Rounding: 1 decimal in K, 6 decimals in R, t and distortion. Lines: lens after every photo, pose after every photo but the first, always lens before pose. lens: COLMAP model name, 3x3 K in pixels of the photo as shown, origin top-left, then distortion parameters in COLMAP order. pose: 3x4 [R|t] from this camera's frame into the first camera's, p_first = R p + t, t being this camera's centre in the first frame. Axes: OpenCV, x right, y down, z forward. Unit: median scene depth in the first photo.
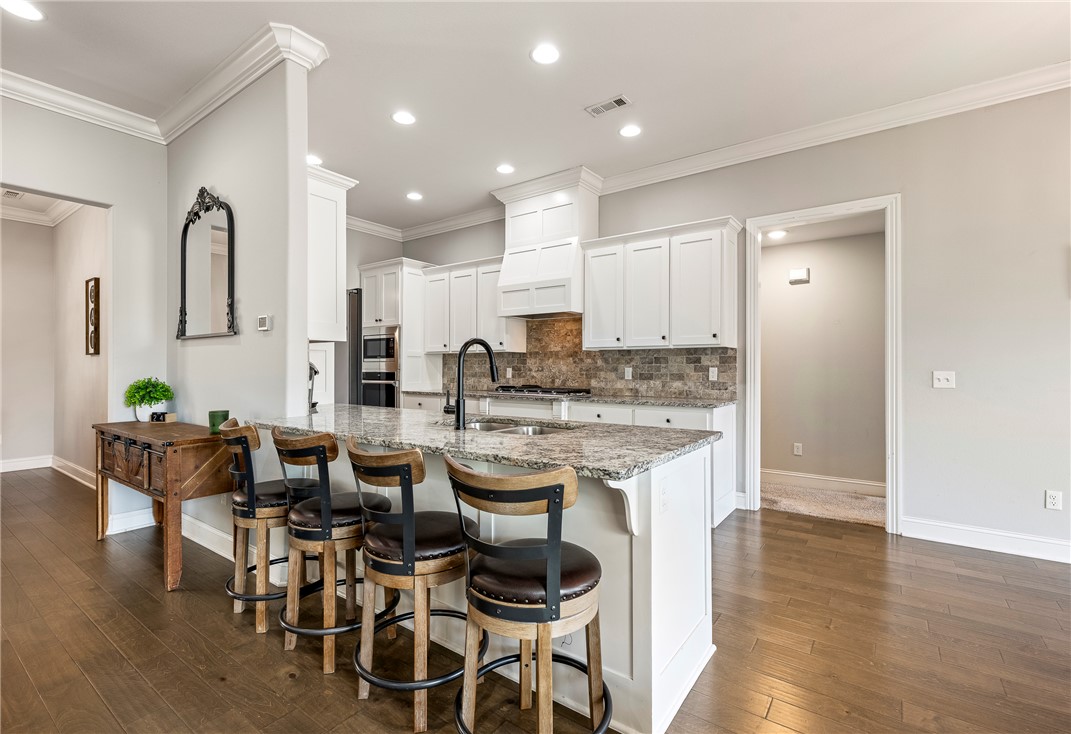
lens RADIAL K [[493.9, 0, 553.9], [0, 493.9, 362.4], [0, 0, 1]] dist [-0.002711, 0.000313]
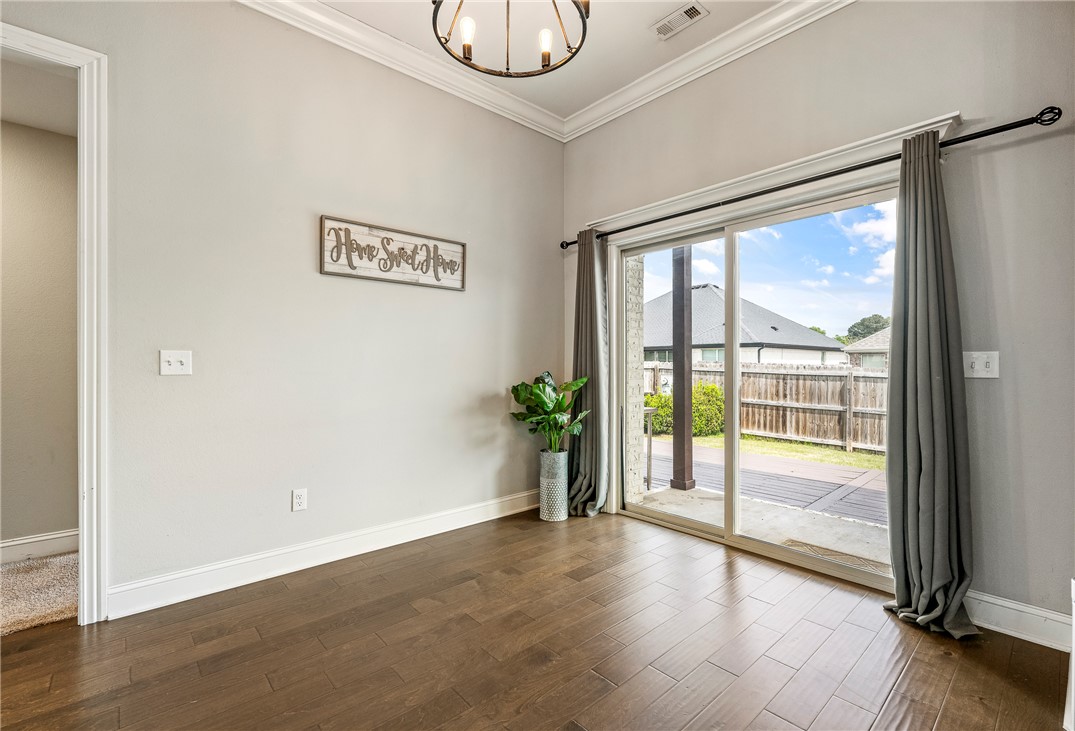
lens RADIAL K [[477.8, 0, 531.5], [0, 477.8, 364.6], [0, 0, 1]] dist [0.000462, -0.000570]
pose [[0.232028, -0.002371, 0.972706, 0.201852], [-0.004316, 0.999985, 0.003467, 0.025418], [-0.972700, -0.005003, 0.232014, 0.283445]]
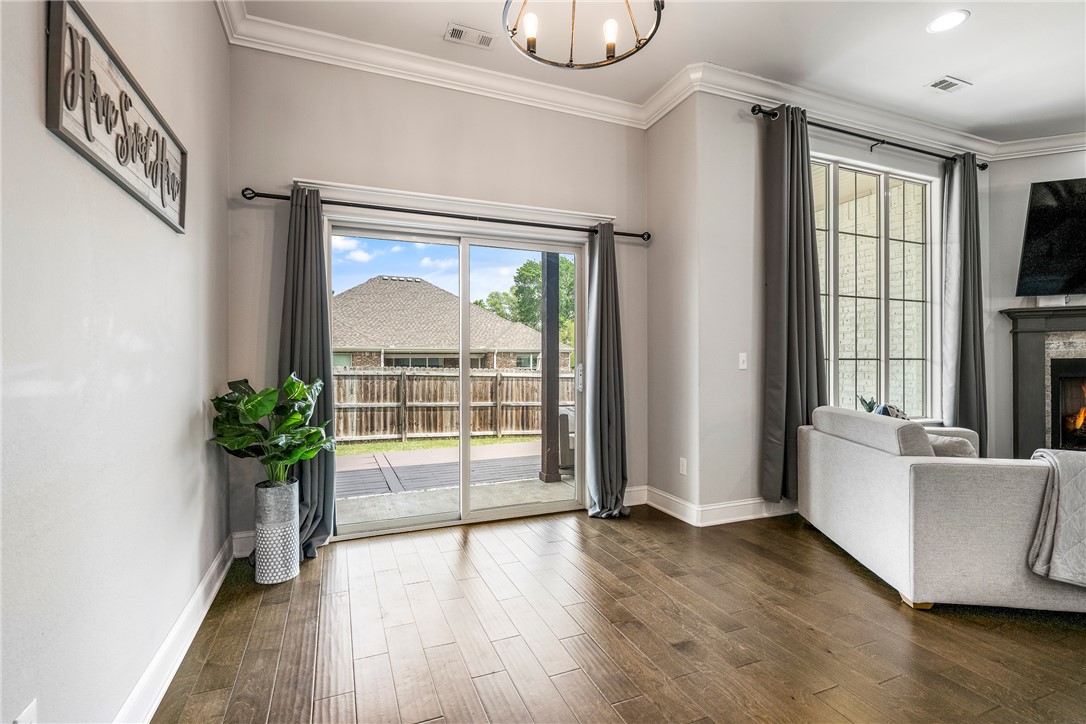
lens RADIAL K [[506.3, 0, 544.9], [0, 506.3, 361.8], [0, 0, 1]] dist [-0.001382, -0.000251]
pose [[-0.850079, 0.001045, 0.526654, 0.393140], [-0.000749, 0.999995, -0.003193, 0.029074], [-0.526654, -0.003109, -0.850074, 0.771438]]
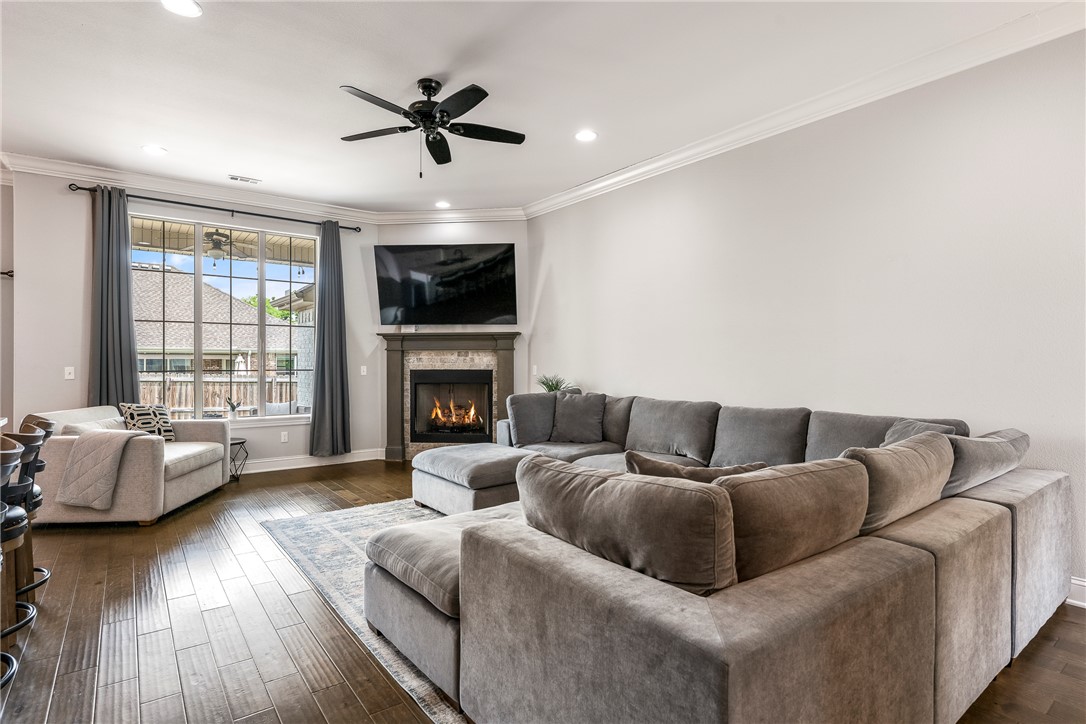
lens RADIAL K [[547.6, 0, 539.8], [0, 547.6, 363.2], [0, 0, 1]] dist [-0.001565, -0.001163]
pose [[-0.950888, -0.003434, 0.309517, -0.746324], [-0.004385, 0.999988, -0.002379, 0.001973], [-0.309505, -0.003619, -0.950891, 0.710415]]
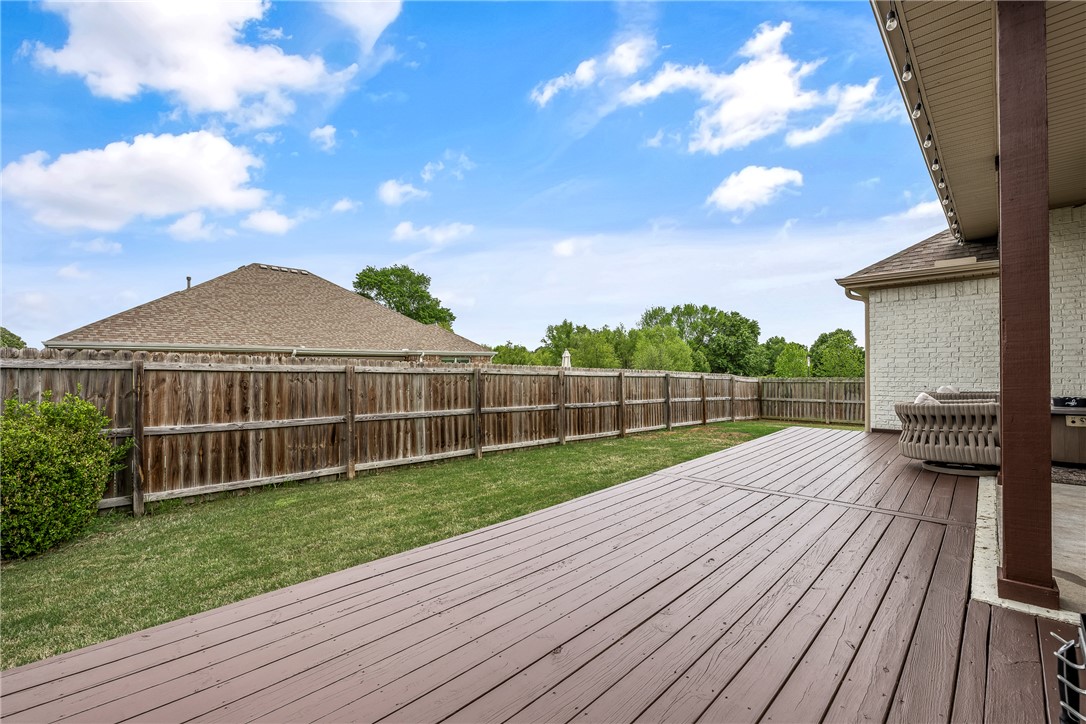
lens RADIAL K [[463.8, 0, 542.7], [0, 463.8, 369.7], [0, 0, 1]] dist [-0.001206, -0.000256]
pose [[-0.986283, 0.007985, 0.164868, 1.848312], [0.007555, 0.999966, -0.003234, 0.083838], [-0.164888, -0.001944, -0.986310, 0.751426]]
